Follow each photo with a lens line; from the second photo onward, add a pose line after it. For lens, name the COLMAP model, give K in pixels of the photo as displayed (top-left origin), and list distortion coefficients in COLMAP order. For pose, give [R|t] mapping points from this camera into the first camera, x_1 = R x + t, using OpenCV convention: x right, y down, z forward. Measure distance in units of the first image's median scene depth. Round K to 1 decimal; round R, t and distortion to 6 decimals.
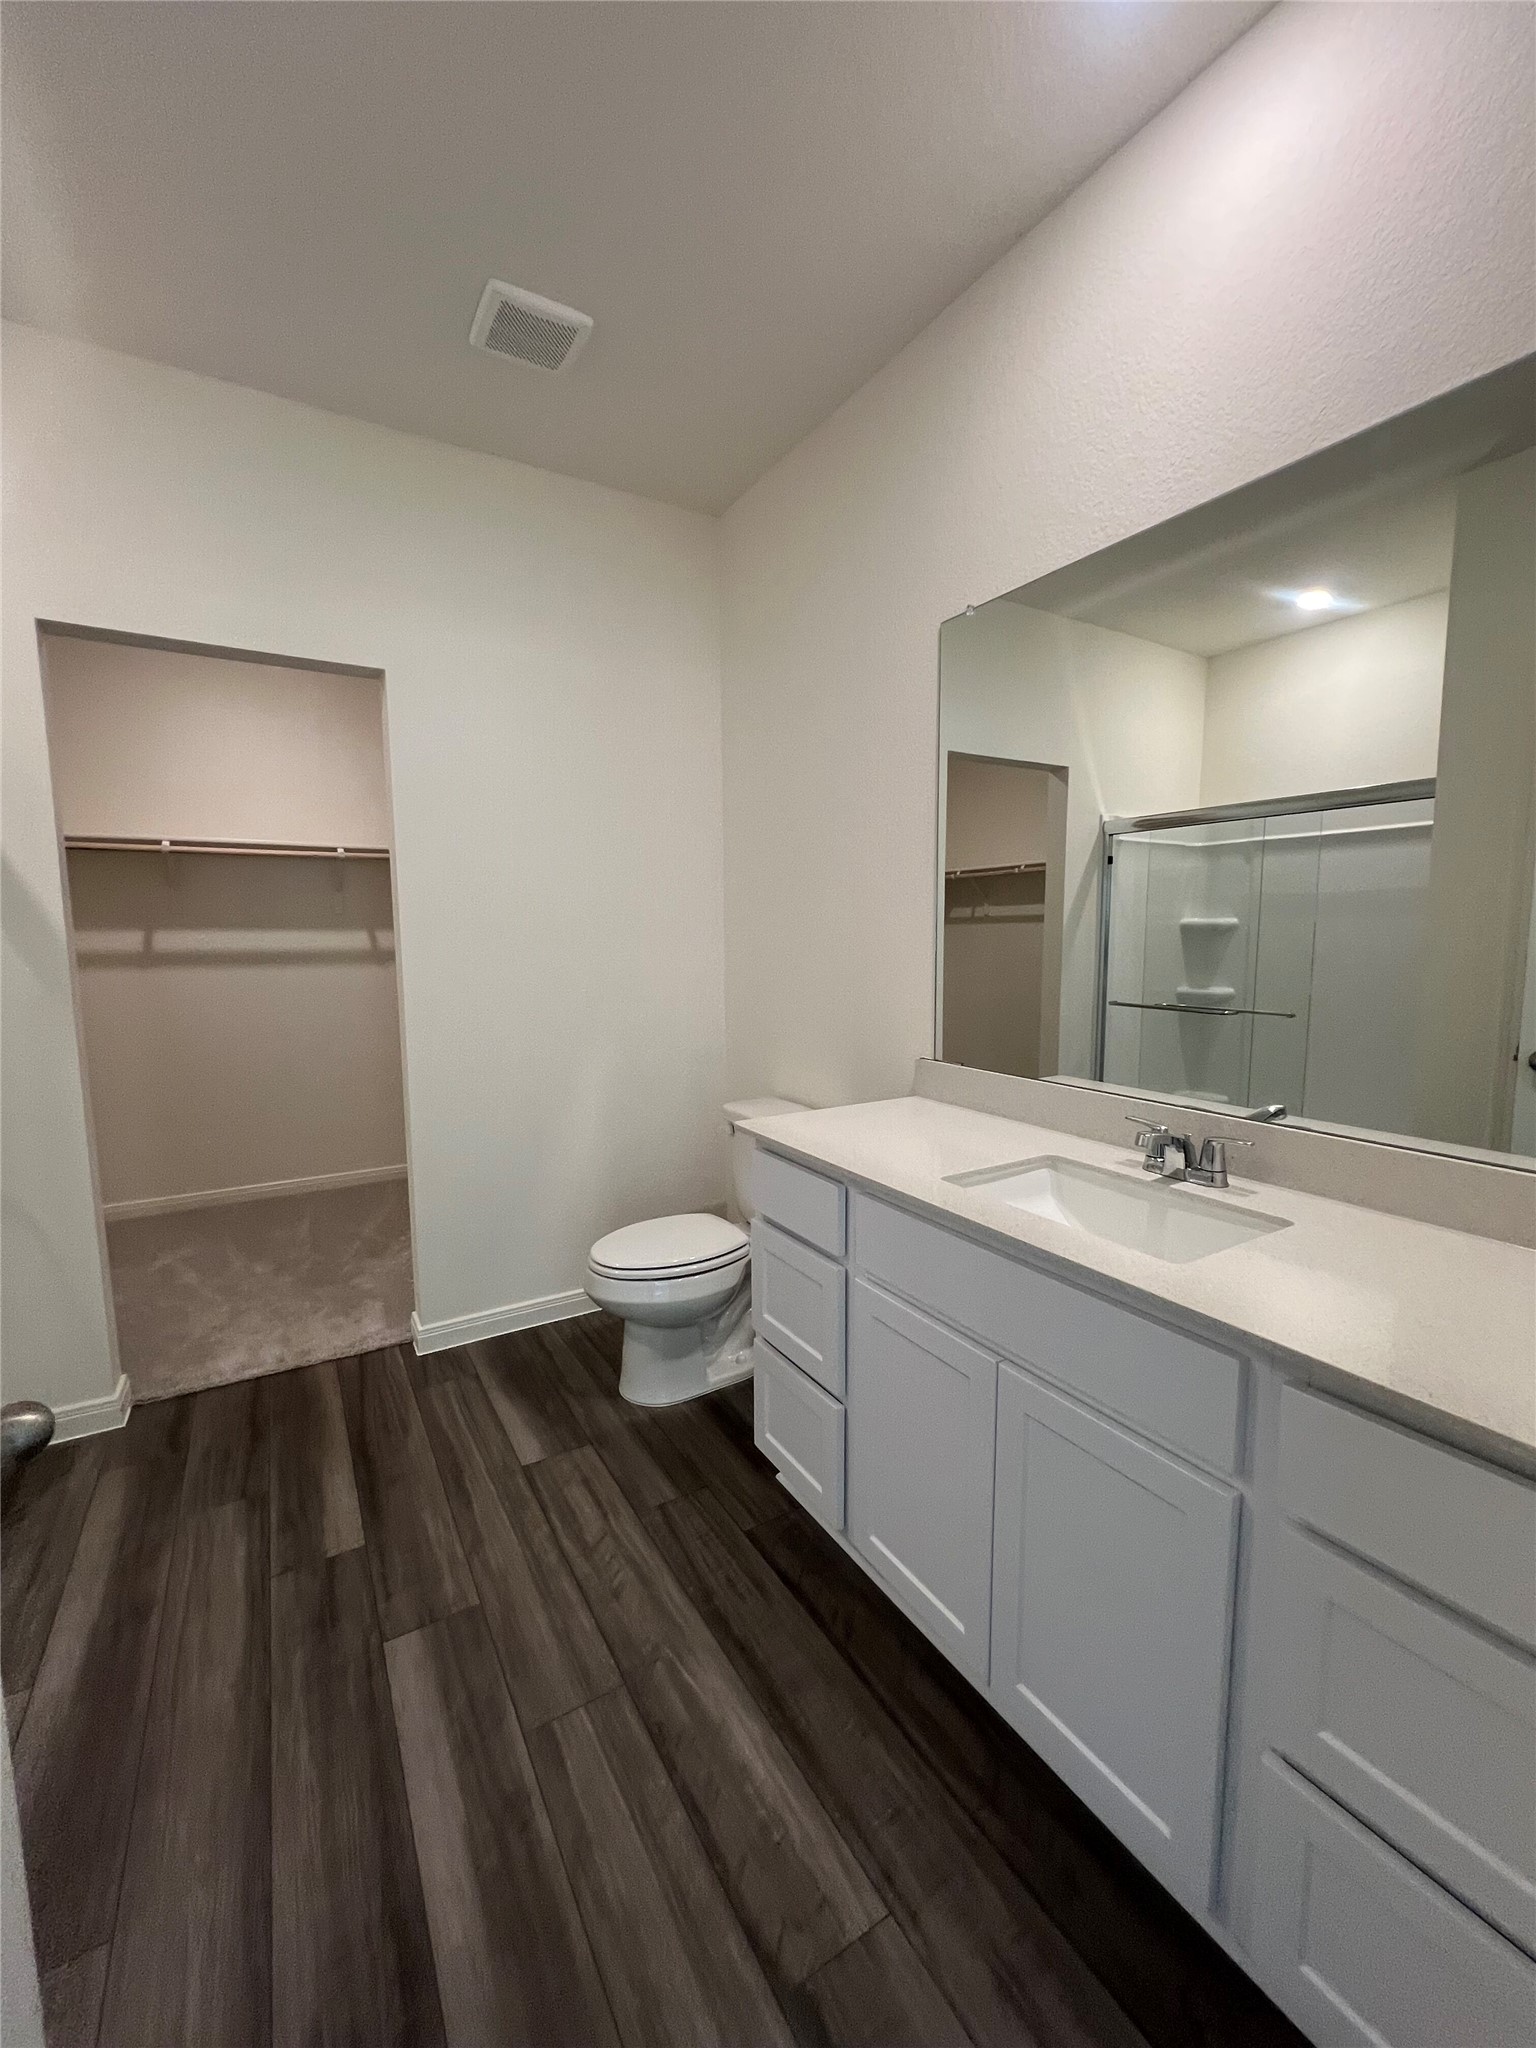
lens RADIAL K [[831.7, 0, 769.7], [0, 831.7, 1023.3], [0, 0, 1]] dist [0.001862, -0.000009]
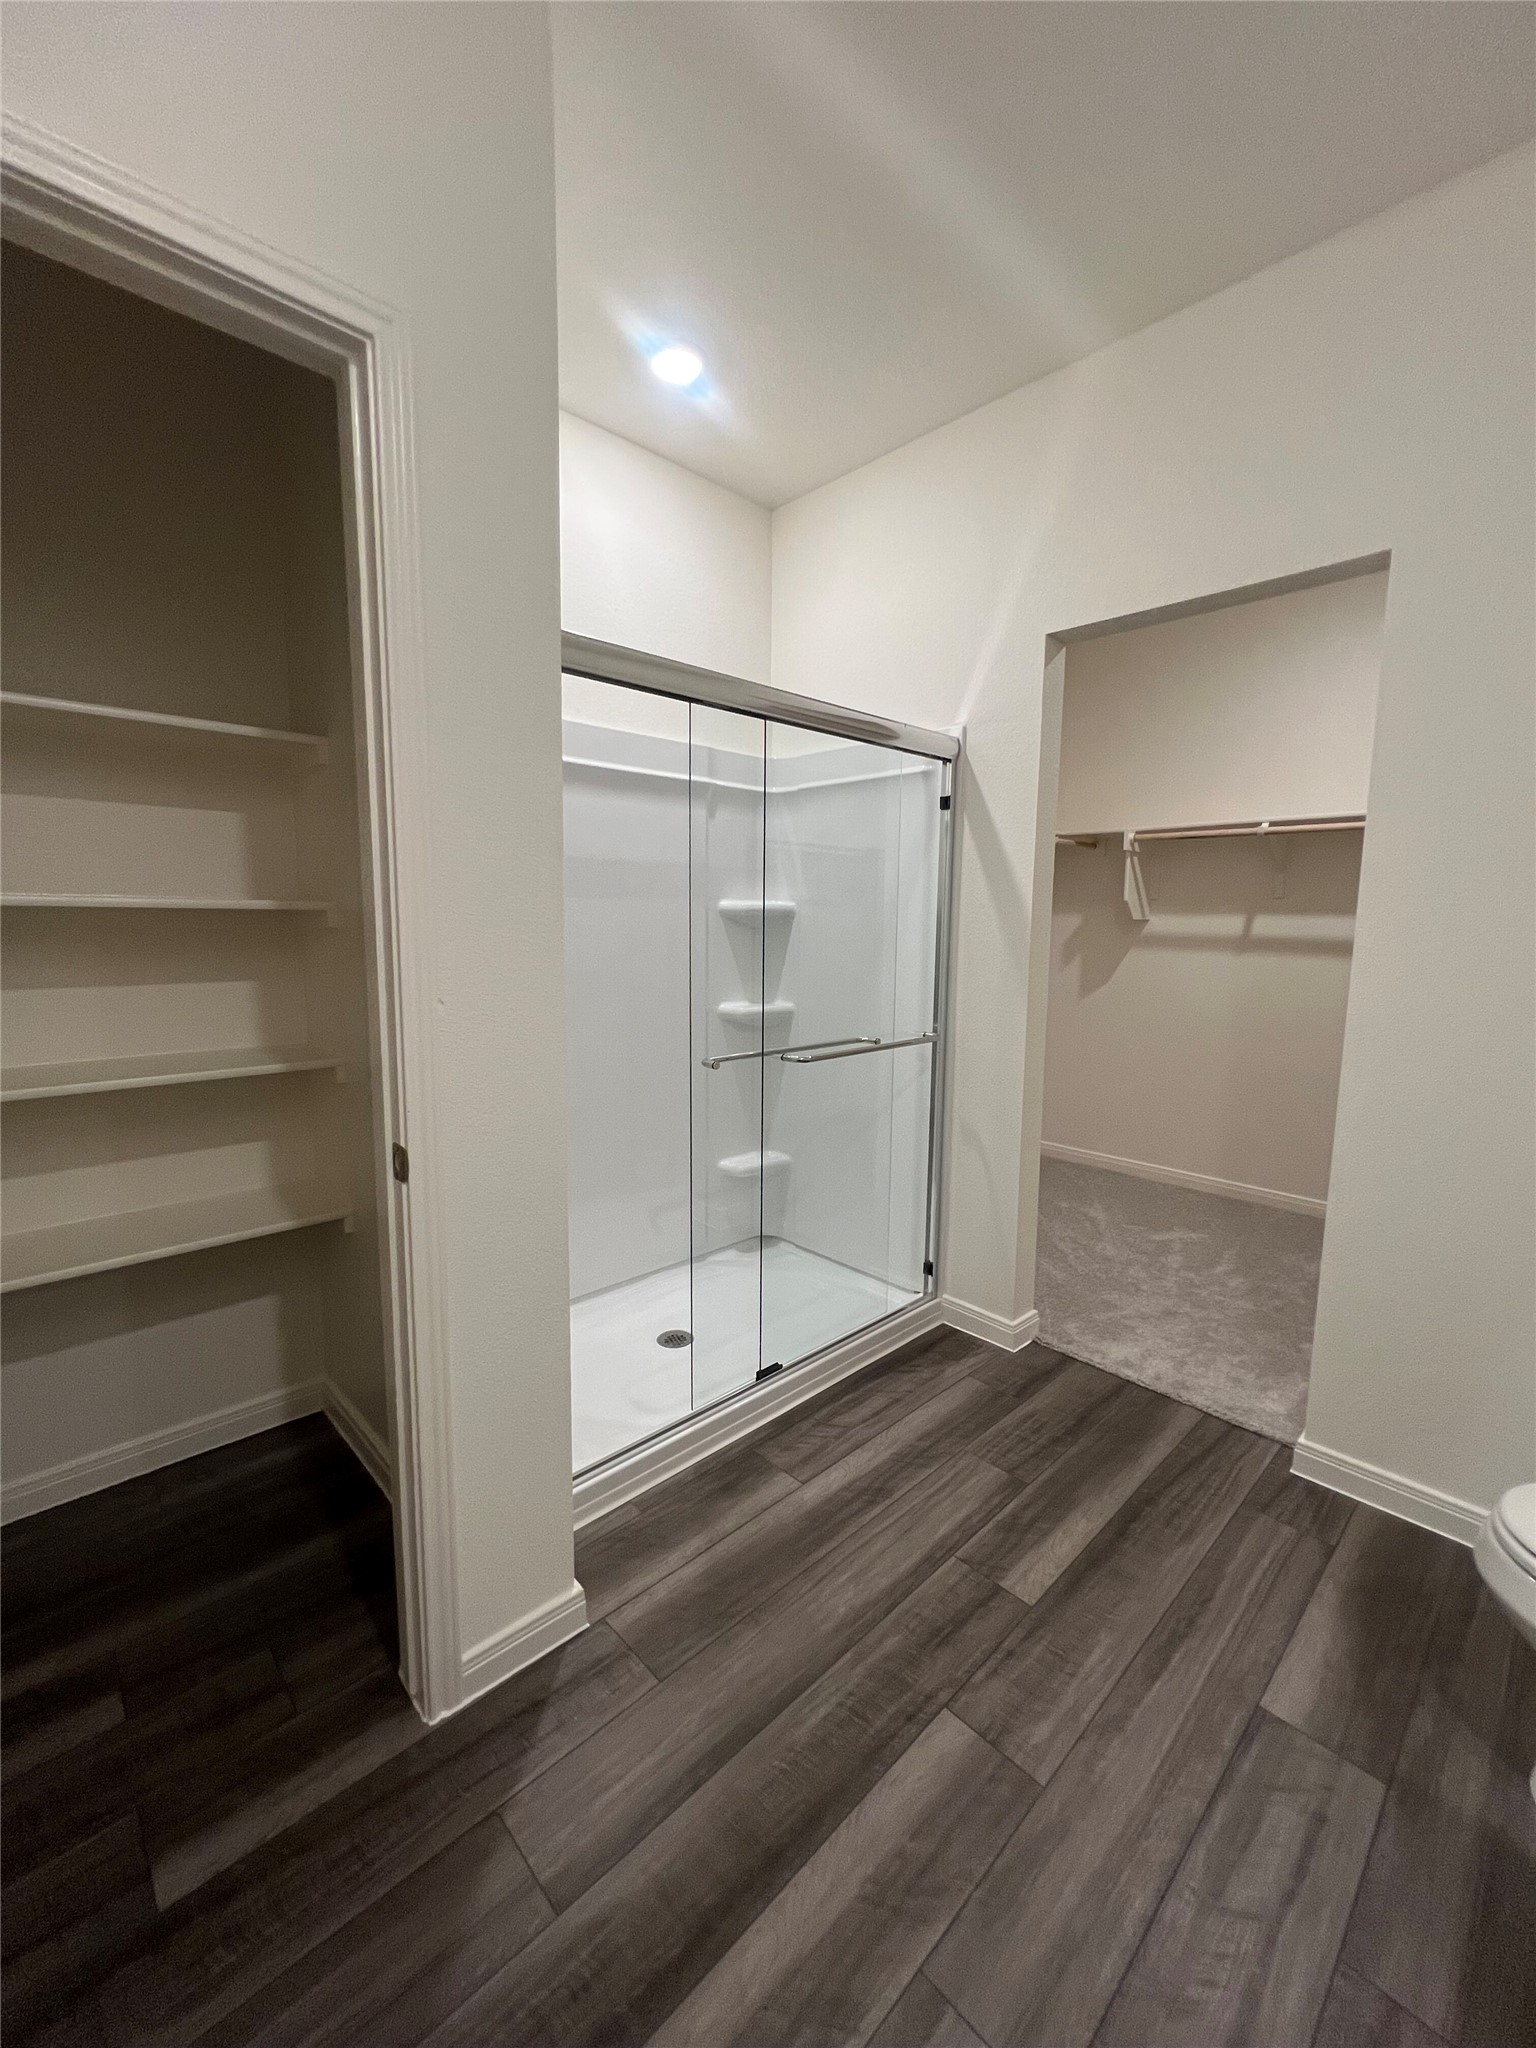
lens RADIAL K [[831.7, 0, 770.1], [0, 831.7, 1018.9], [0, 0, 1]] dist [0.001862, -0.000009]
pose [[0.225111, 0.124477, -0.966349, 0.185710], [-0.119904, 0.987806, 0.099309, -0.033804], [0.966927, 0.093514, 0.237291, 0.384664]]
